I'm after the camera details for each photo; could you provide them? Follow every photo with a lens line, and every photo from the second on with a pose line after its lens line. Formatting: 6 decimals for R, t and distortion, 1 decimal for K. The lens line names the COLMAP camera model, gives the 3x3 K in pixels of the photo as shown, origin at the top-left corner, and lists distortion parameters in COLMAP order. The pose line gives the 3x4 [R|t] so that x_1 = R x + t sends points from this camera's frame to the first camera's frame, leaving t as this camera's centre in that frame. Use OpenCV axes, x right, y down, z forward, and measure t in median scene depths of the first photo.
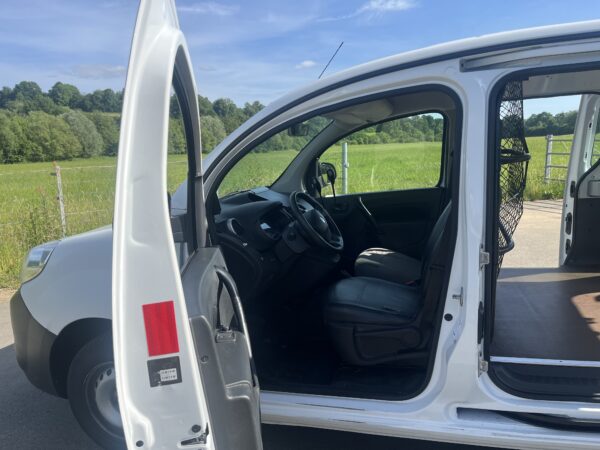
lens RADIAL K [[453.6, 0, 309.7], [0, 453.6, 228.8], [0, 0, 1]] dist [0.079970, -0.114159]
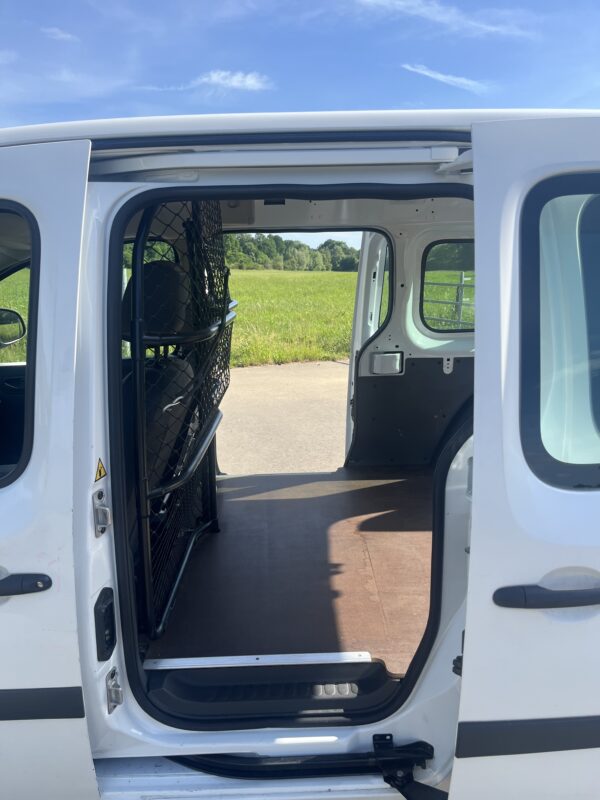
lens RADIAL K [[604.8, 0, 302.7], [0, 604.8, 403.3], [0, 0, 1]] dist [0.079970, -0.114159]
pose [[0.956367, -0.009091, 0.292025, 0.218947], [-0.000804, 0.999430, 0.033746, -0.055695], [-0.292166, -0.032508, 0.955815, 0.114619]]
